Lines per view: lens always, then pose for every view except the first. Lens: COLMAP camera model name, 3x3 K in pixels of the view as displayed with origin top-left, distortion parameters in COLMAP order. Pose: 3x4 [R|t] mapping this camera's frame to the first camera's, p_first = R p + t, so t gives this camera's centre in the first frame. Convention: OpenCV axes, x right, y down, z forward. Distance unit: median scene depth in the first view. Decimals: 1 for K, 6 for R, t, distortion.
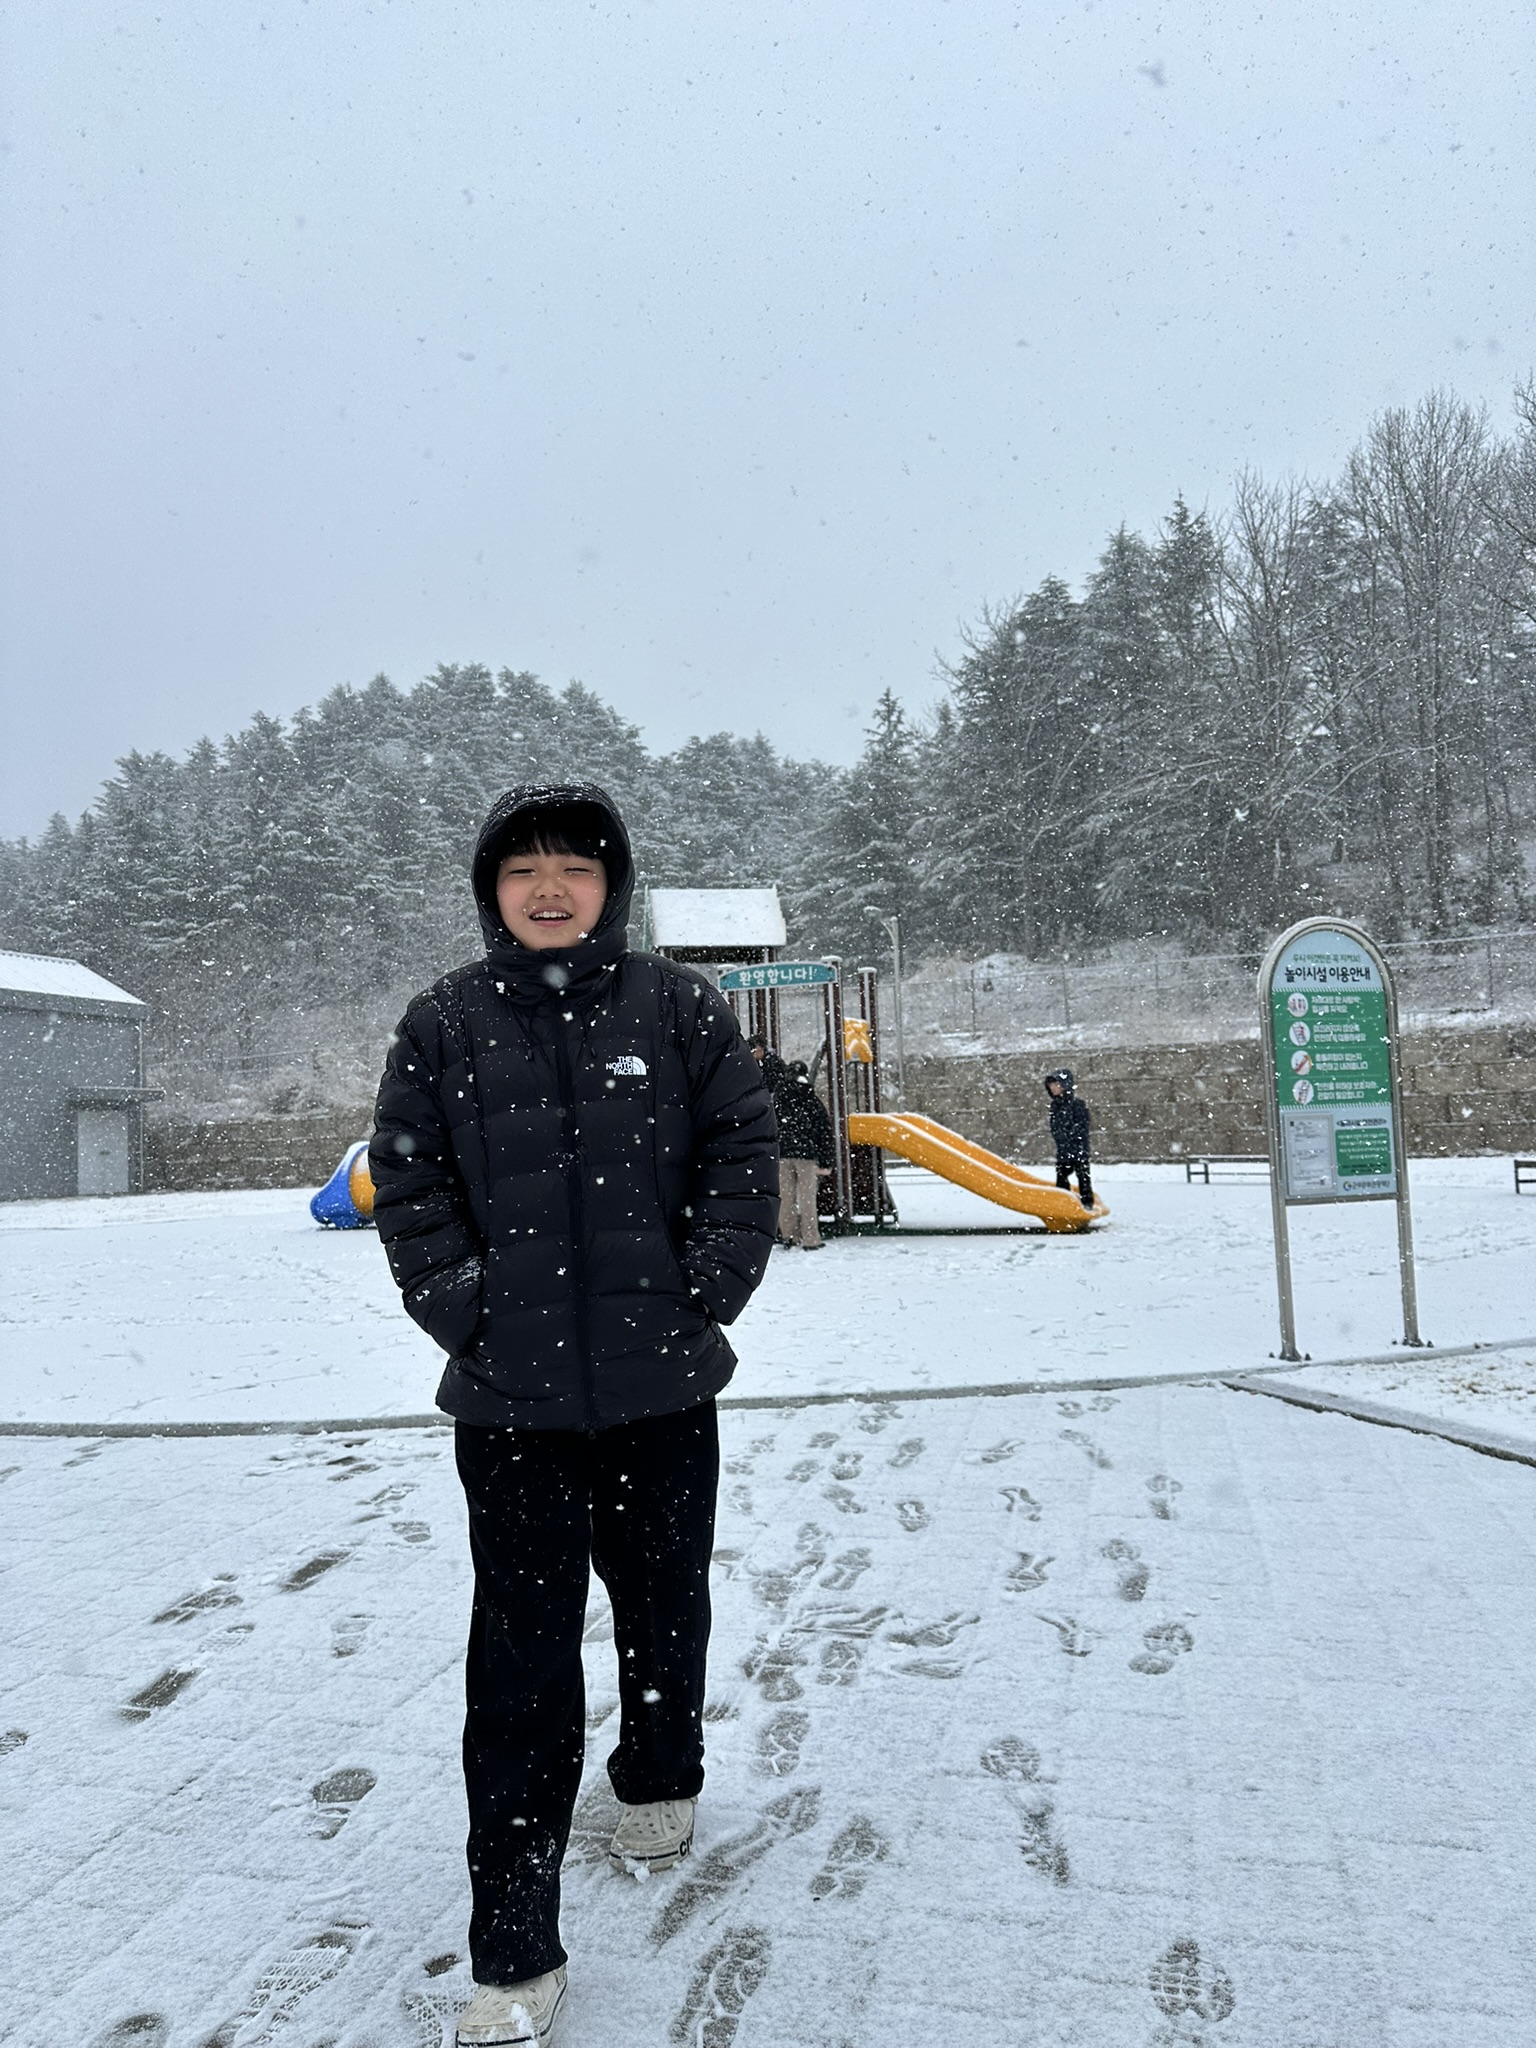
lens RADIAL K [[1419.1, 0, 768.9], [0, 1419.1, 1034.9], [0, 0, 1]] dist [0.080175, -0.150884]
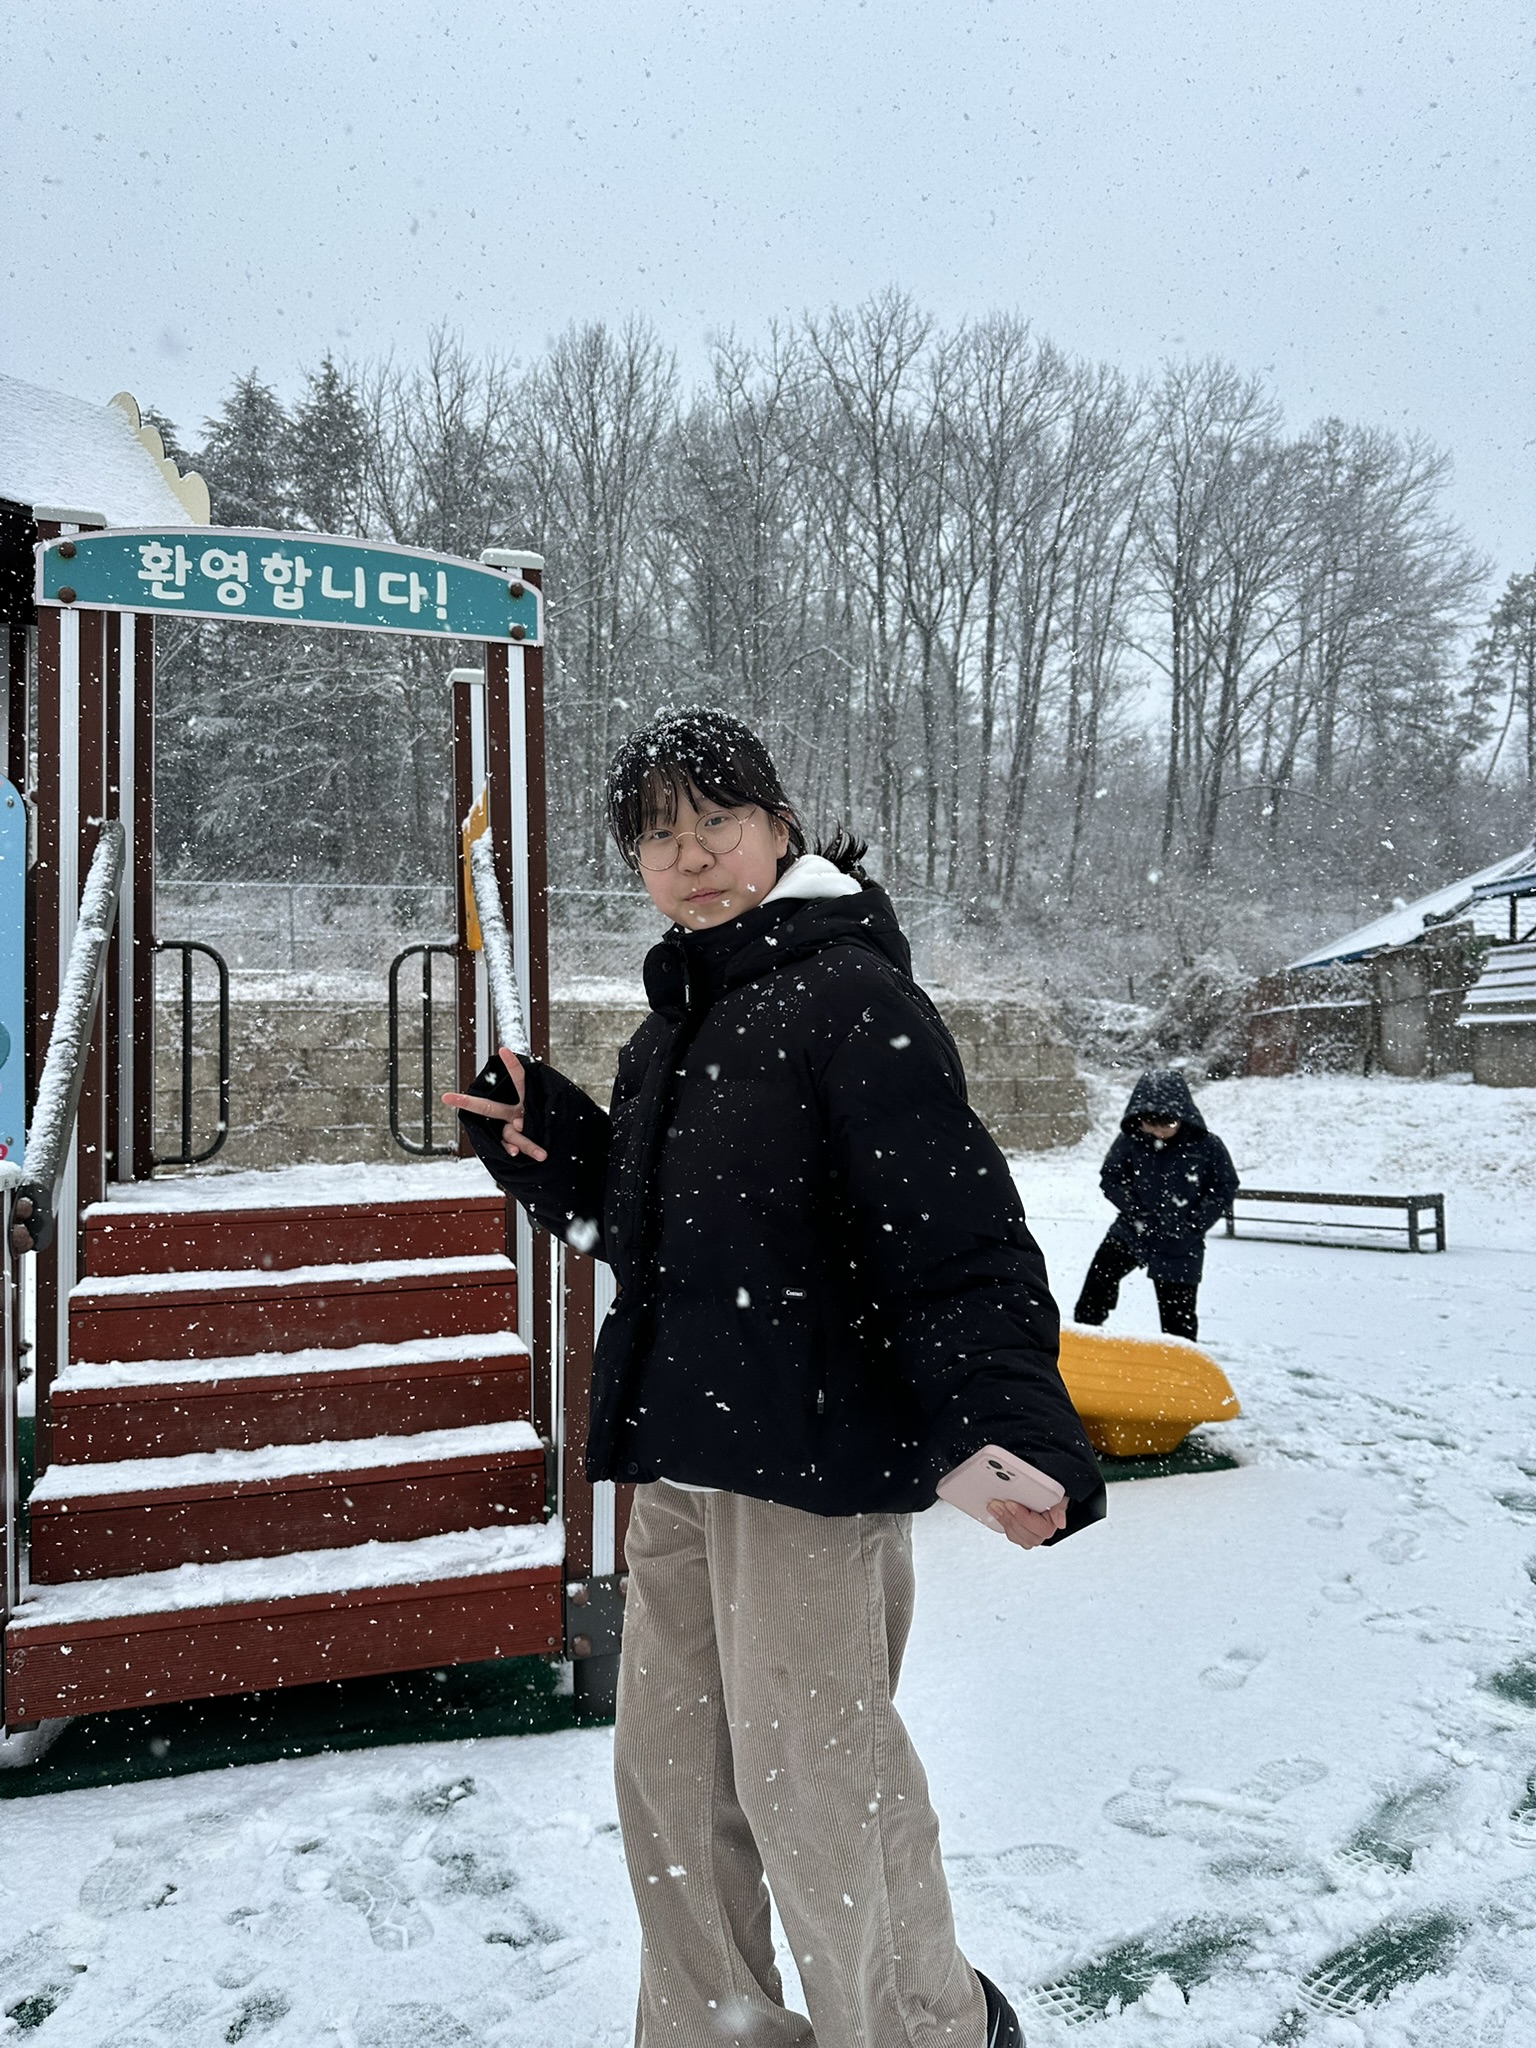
lens RADIAL K [[1440.7, 0, 753.6], [0, 1440.7, 1038.2], [0, 0, 1]] dist [0.062775, -0.146621]
pose [[0.783072, 0.050699, 0.619861, -0.029807], [-0.060268, 0.998167, -0.005505, 0.012924], [-0.619004, -0.033047, 0.784692, 0.234191]]
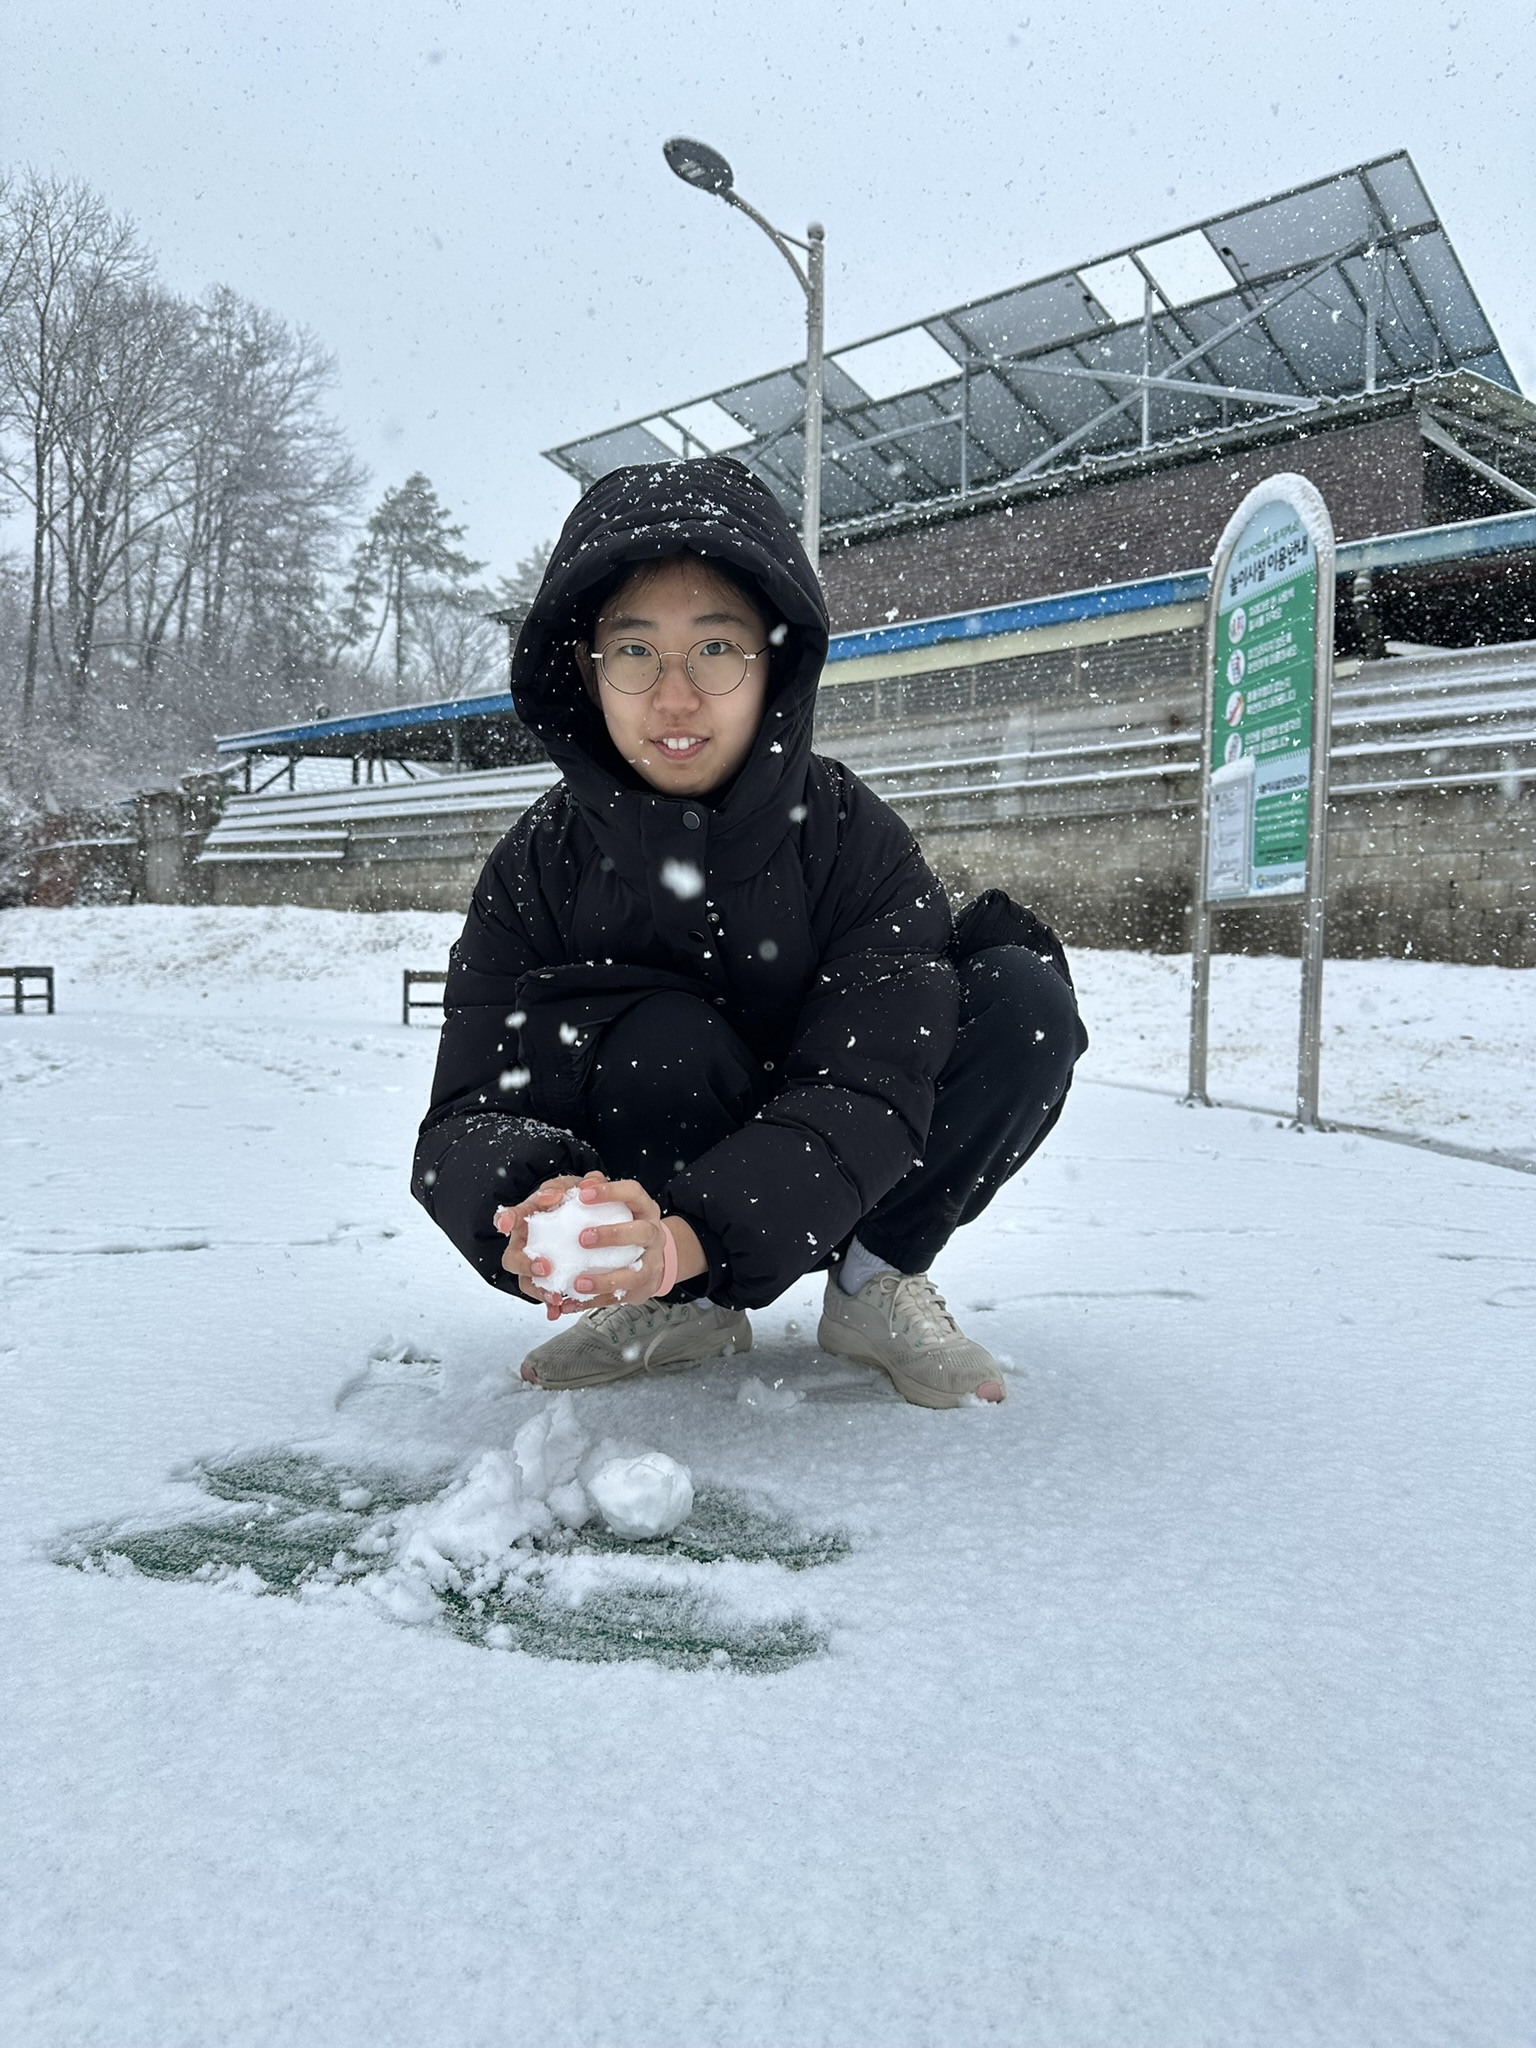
lens RADIAL K [[1439.2, 0, 768.0], [0, 1439.2, 1024.0], [0, 0, 1]] dist [-0.004210, -0.002536]
pose [[0.177127, -0.002290, 0.984185, -0.043591], [-0.081325, 0.996543, 0.016955, 0.025222], [-0.980822, -0.083042, 0.176328, 0.162812]]
